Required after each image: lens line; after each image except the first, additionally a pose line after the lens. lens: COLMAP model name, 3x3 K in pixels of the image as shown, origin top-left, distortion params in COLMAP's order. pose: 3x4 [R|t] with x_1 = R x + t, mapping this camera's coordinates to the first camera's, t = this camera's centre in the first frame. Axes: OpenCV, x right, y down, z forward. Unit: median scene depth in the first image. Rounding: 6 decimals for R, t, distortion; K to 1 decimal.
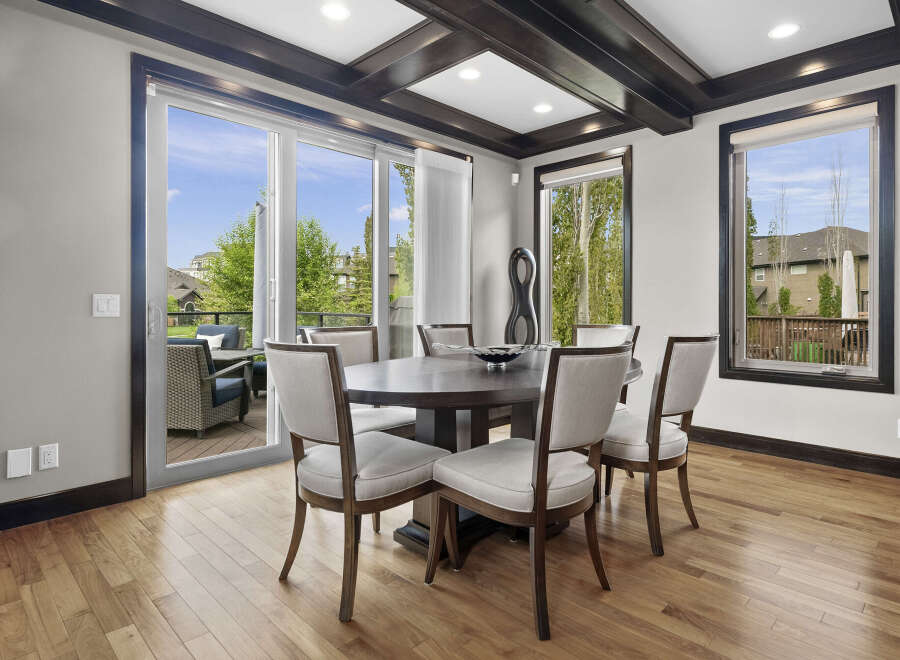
lens RADIAL K [[546.9, 0, 452.6], [0, 546.9, 323.2], [0, 0, 1]] dist [0.002490, -0.001611]
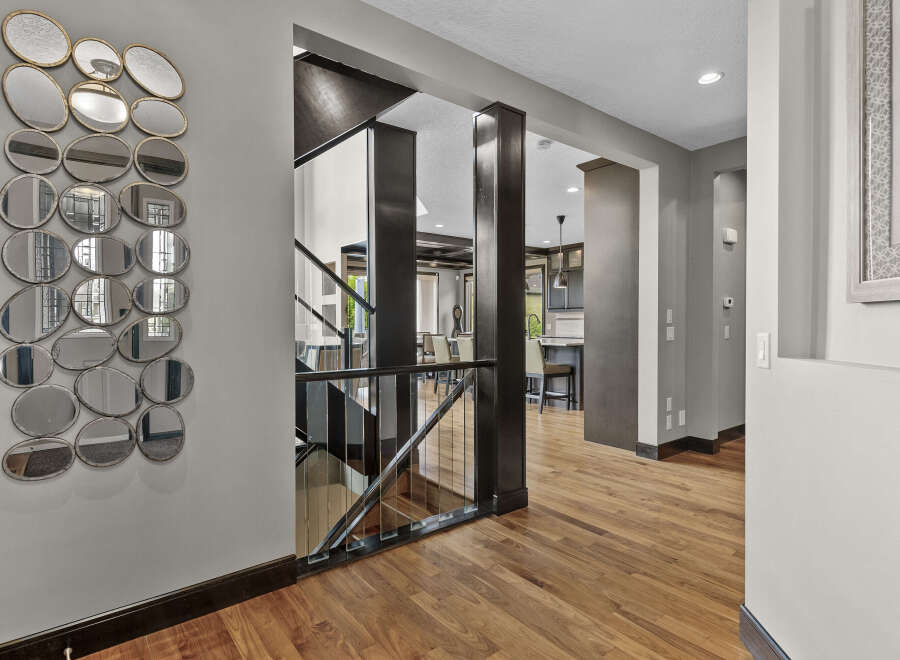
lens RADIAL K [[490.6, 0, 446.6], [0, 490.6, 329.3], [0, 0, 1]] dist [0.007001, 0.000568]
pose [[0.994747, -0.006100, -0.102183, 0.321676], [0.004403, 0.999849, -0.016818, 0.026455], [0.102270, 0.016280, 0.994623, -1.447352]]
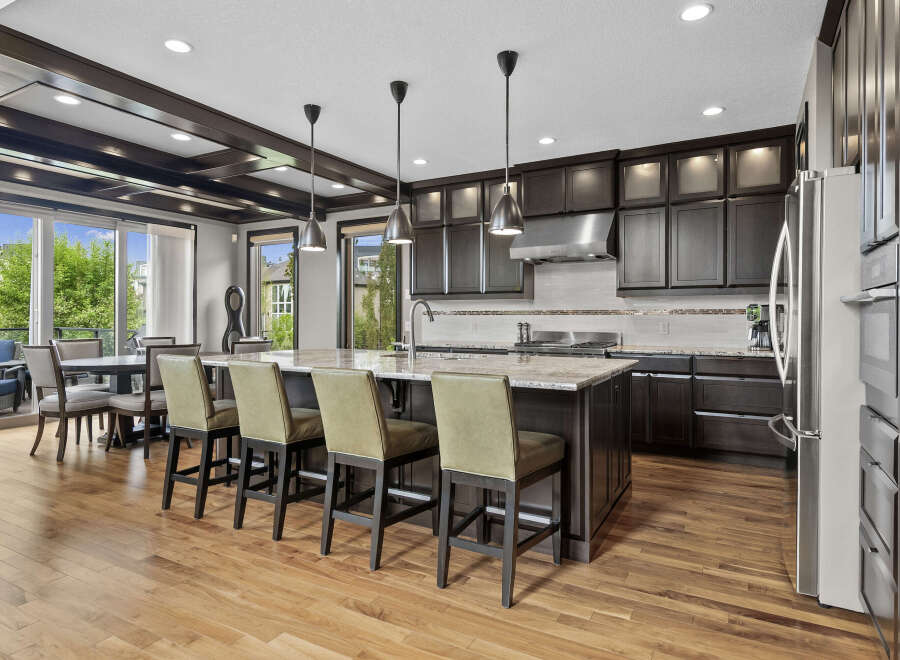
lens RADIAL K [[546.9, 0, 446.0], [0, 546.9, 324.7], [0, 0, 1]] dist [0.002490, -0.001611]
pose [[0.959288, -0.003977, 0.282402, 0.259332], [0.009241, 0.999807, -0.017311, 0.001477], [-0.282278, 0.019216, 0.959140, -0.612708]]
